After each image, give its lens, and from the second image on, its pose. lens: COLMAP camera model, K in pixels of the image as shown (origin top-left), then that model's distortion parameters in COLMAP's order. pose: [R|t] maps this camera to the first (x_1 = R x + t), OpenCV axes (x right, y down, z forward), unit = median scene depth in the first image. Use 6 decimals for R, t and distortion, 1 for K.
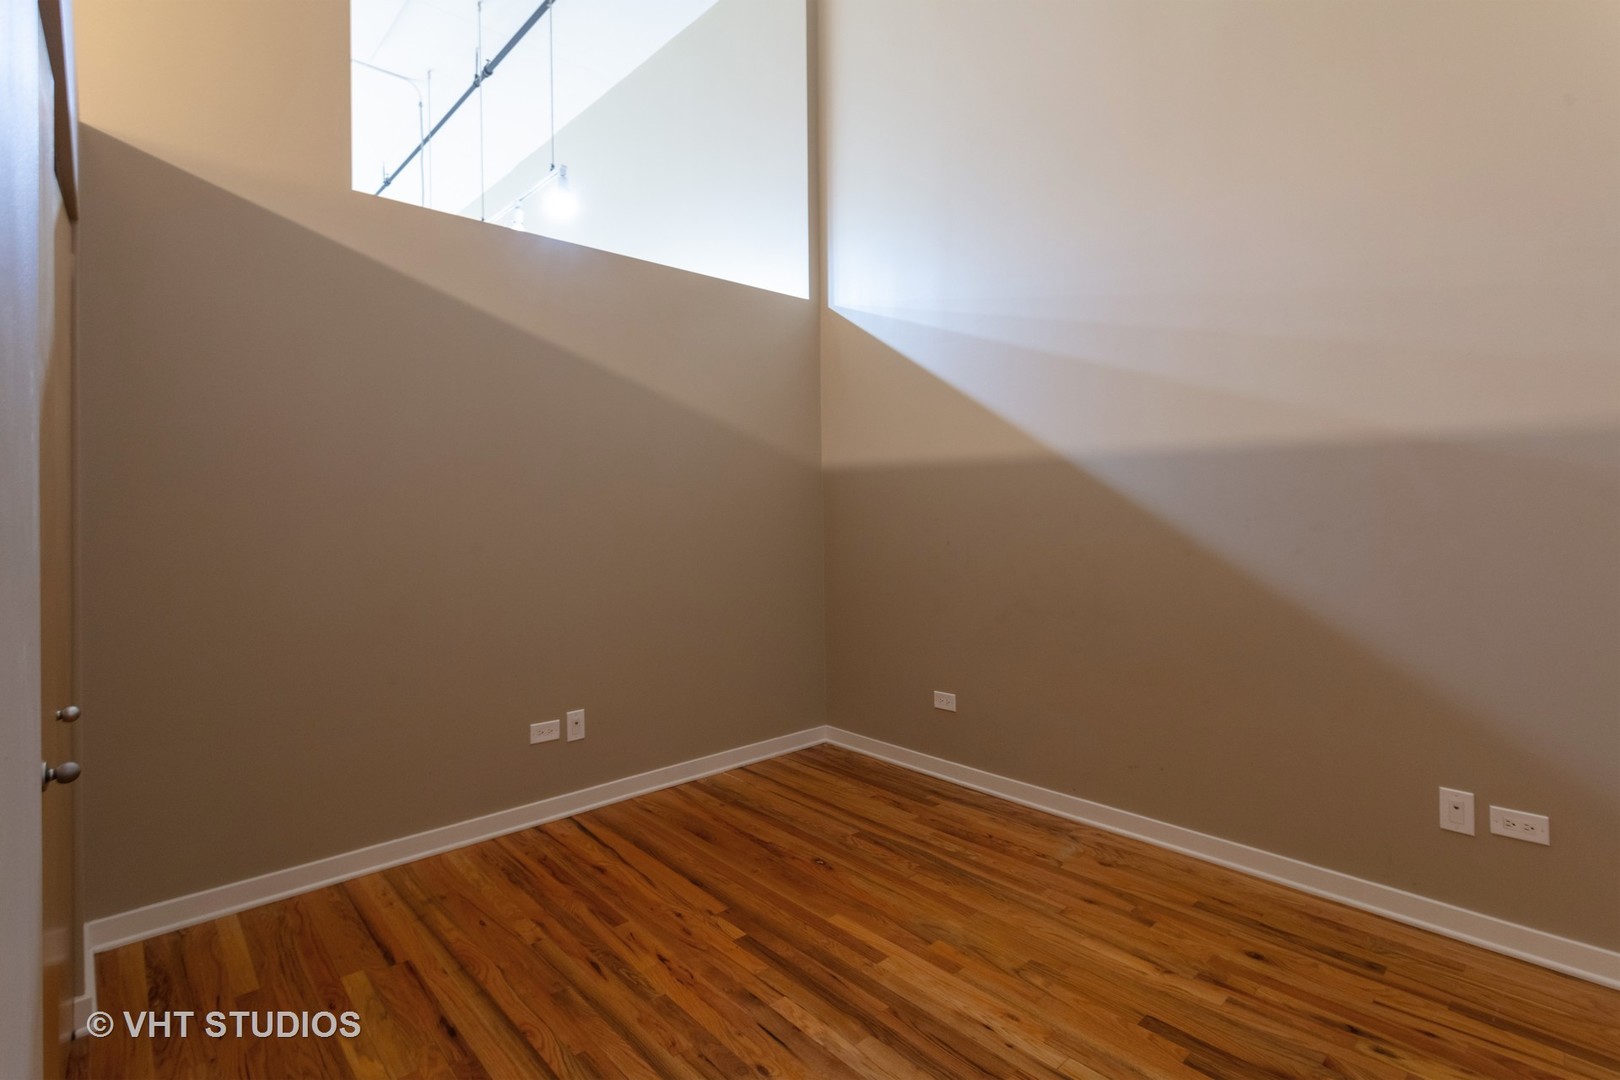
lens RADIAL K [[769.3, 0, 813.5], [0, 769.3, 525.9], [0, 0, 1]] dist [0.009168, -0.001624]
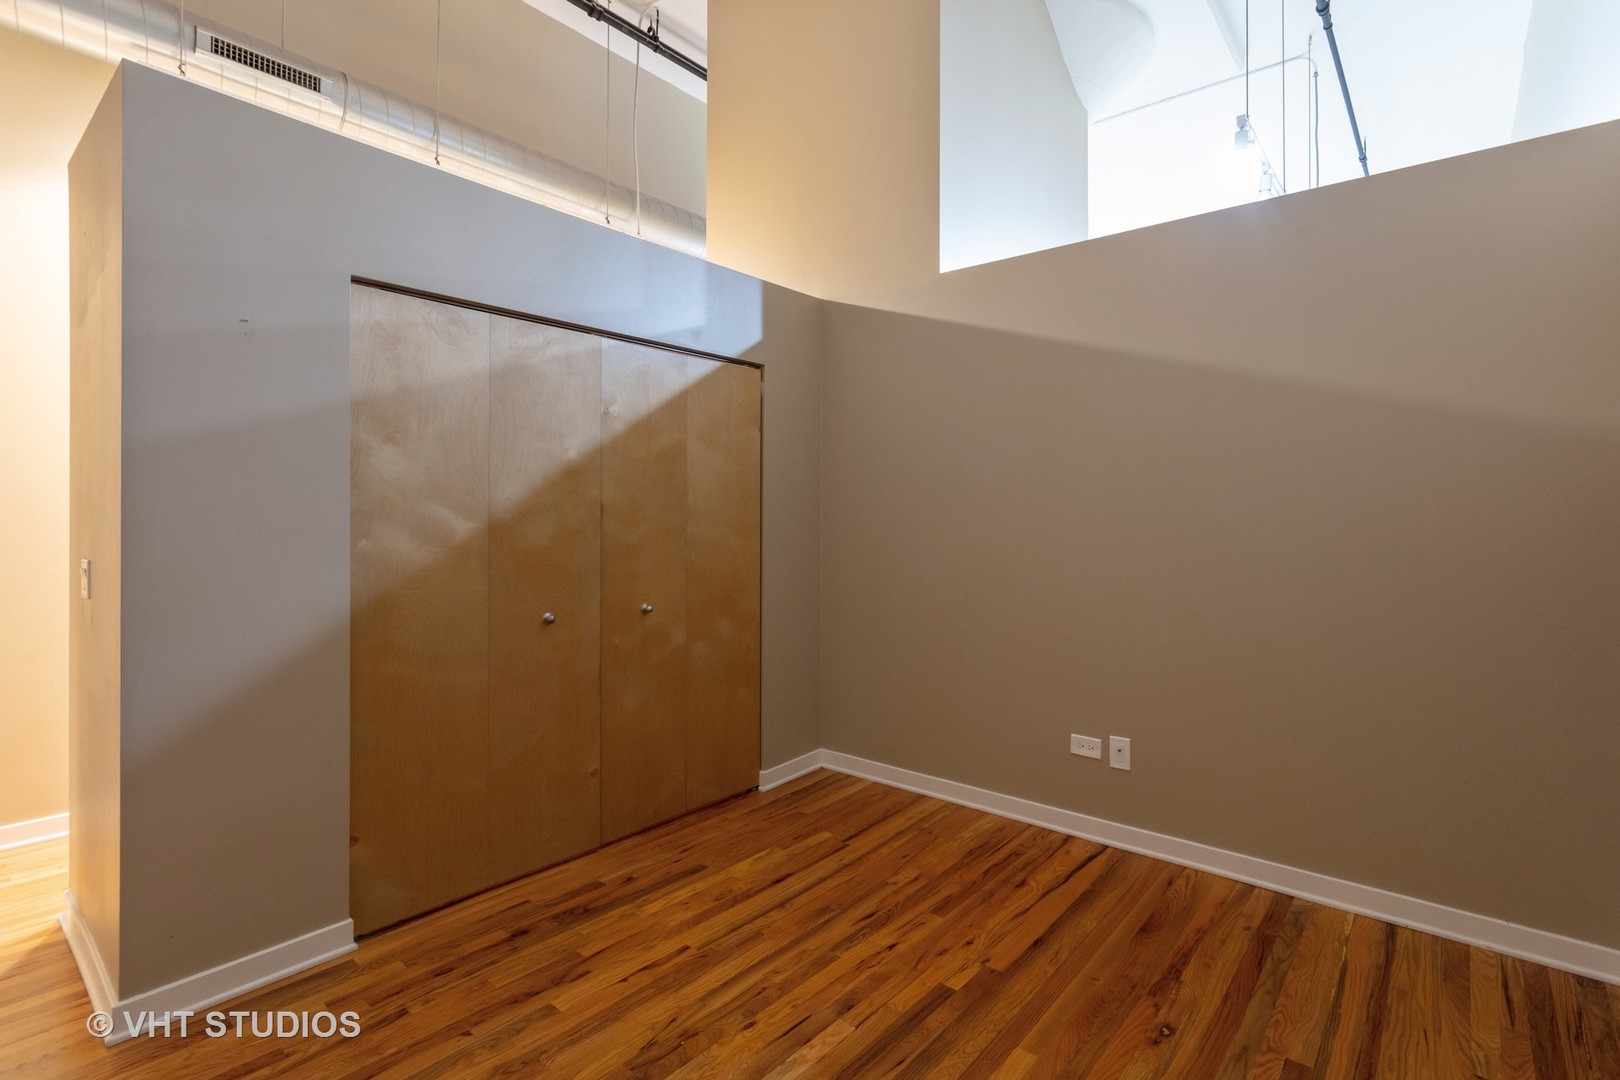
lens RADIAL K [[769.3, 0, 815.0], [0, 769.3, 529.7], [0, 0, 1]] dist [0.009168, -0.001624]
pose [[0.133842, 0.020402, -0.990793, 0.723012], [-0.027465, 0.999480, 0.016871, -0.021566], [0.990622, 0.024954, 0.134333, 0.647963]]
